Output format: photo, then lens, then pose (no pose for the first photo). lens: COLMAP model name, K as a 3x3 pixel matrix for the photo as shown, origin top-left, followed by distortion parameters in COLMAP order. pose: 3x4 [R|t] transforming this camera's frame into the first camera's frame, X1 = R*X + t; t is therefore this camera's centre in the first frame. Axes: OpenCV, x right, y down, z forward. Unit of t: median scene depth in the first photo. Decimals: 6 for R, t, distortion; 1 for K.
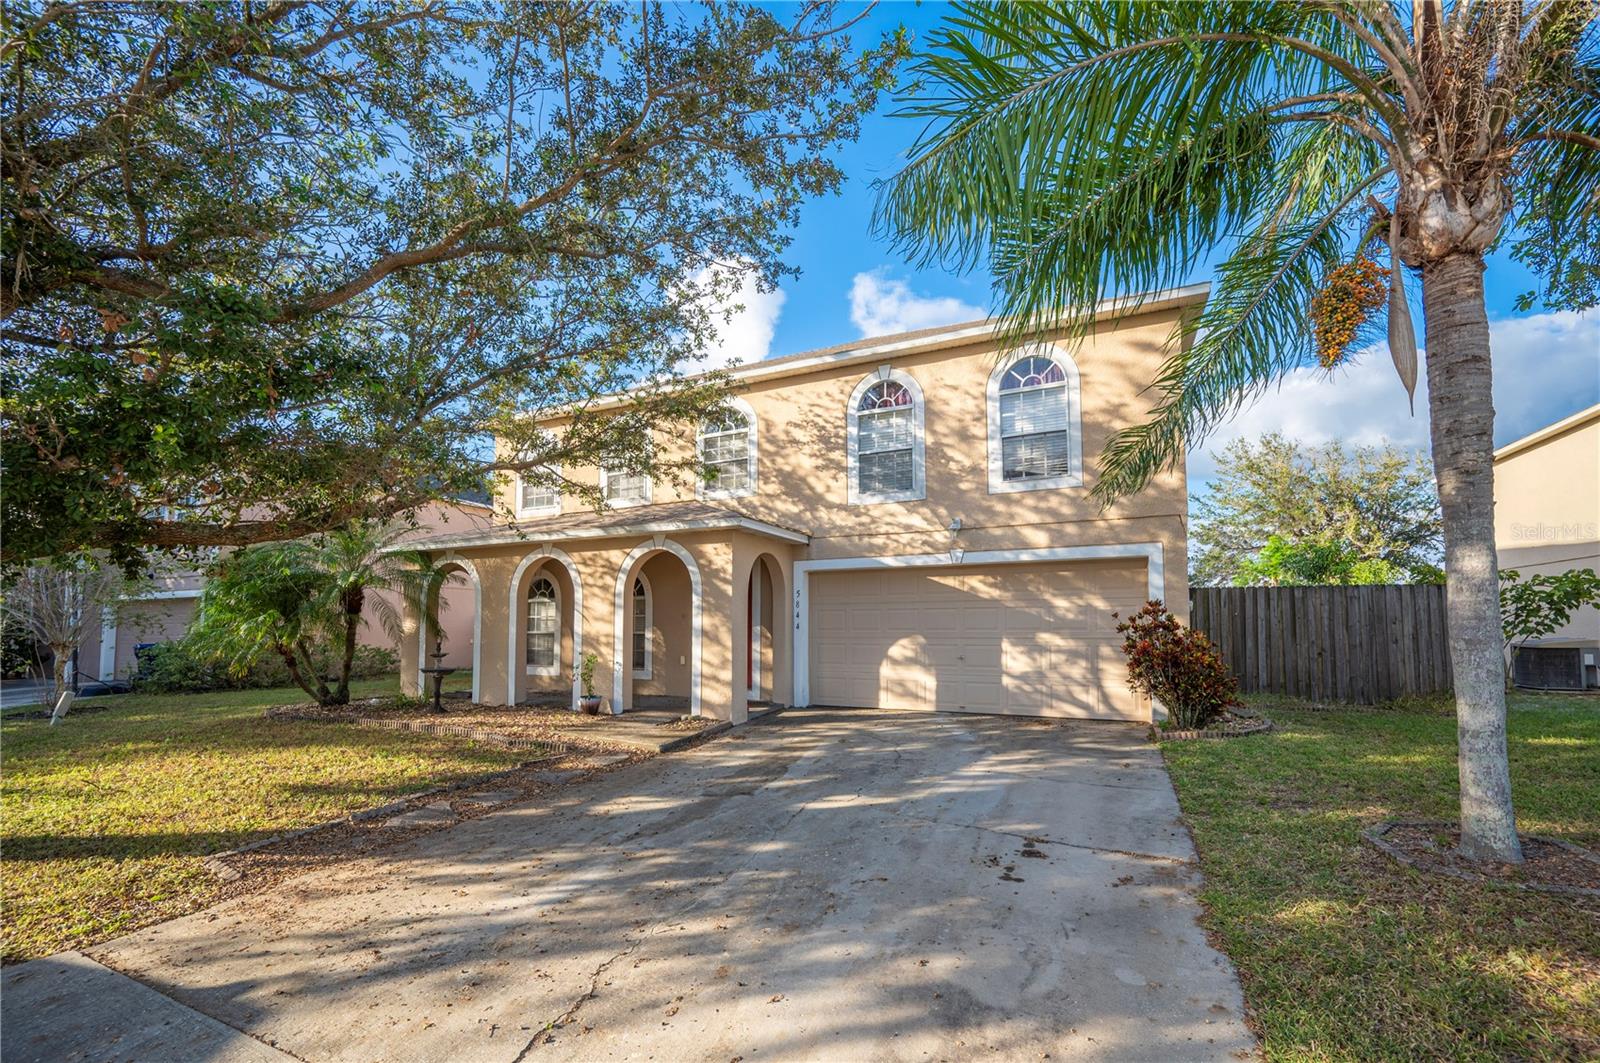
lens RADIAL K [[641.3, 0, 800.8], [0, 641.3, 535.4], [0, 0, 1]] dist [0.000173, 0.000022]
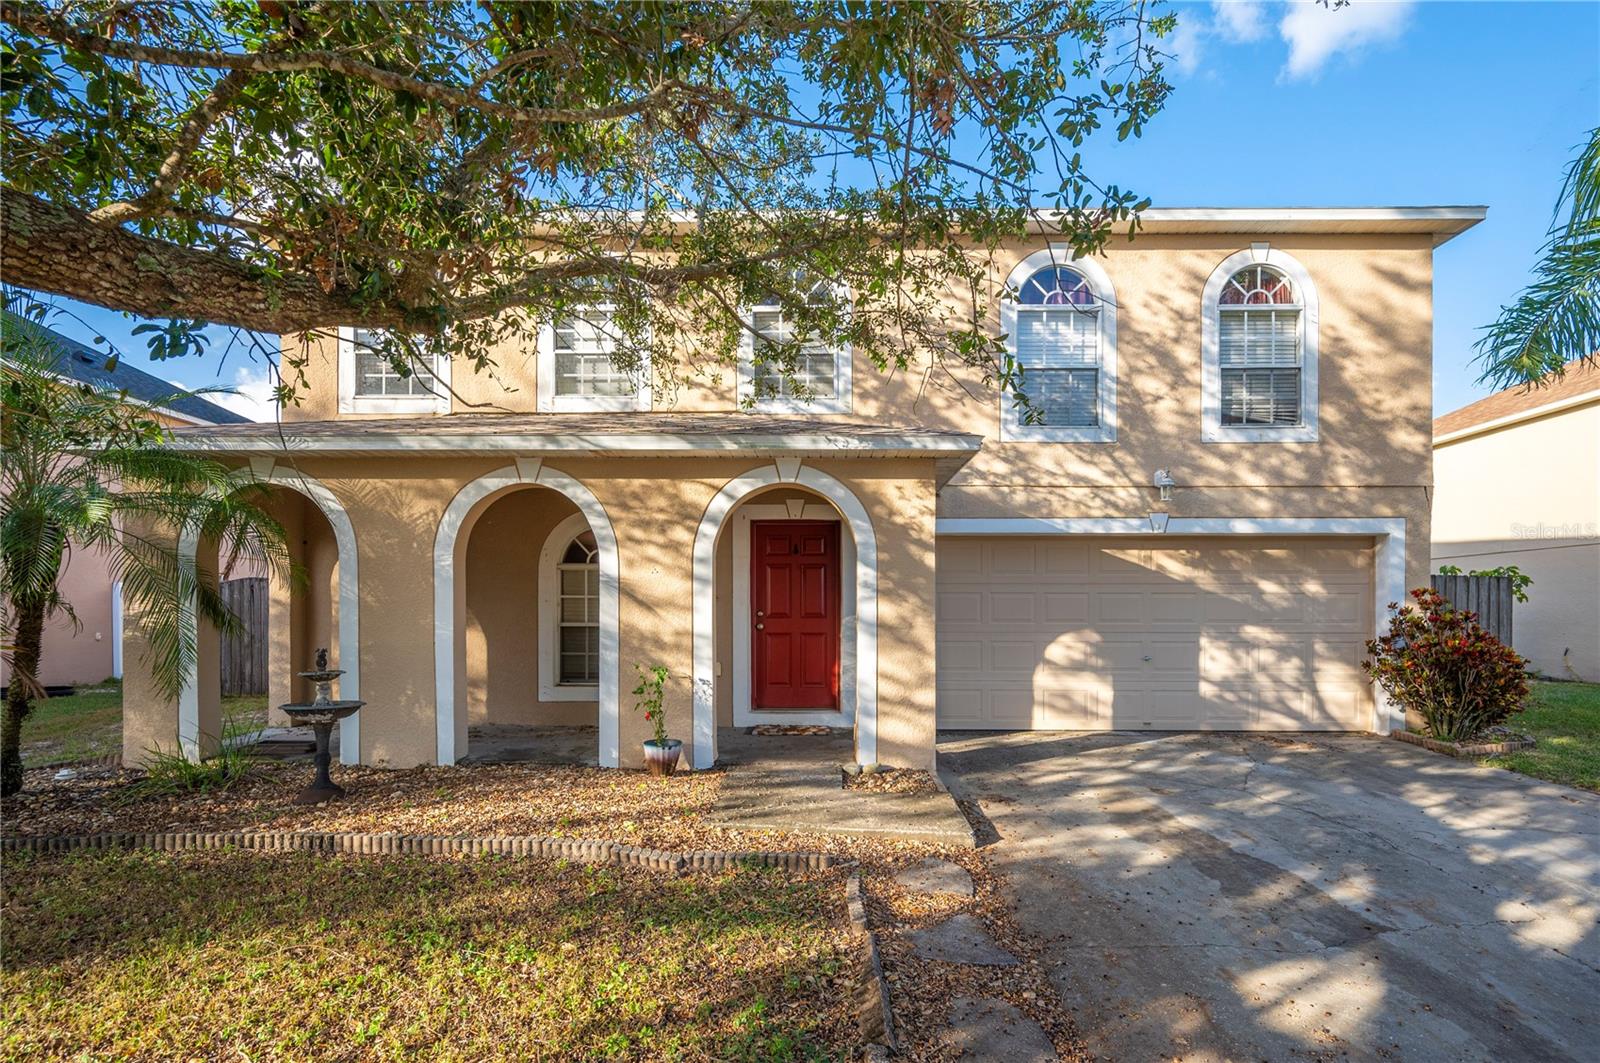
lens RADIAL K [[735.5, 0, 799.7], [0, 735.5, 567.9], [0, 0, 1]] dist [0.000513, 0.000324]
pose [[0.912856, 0.027874, 0.407329, -0.486437], [-0.060491, 0.995890, 0.067415, 0.052997], [-0.403775, -0.086180, 0.910790, 0.400482]]
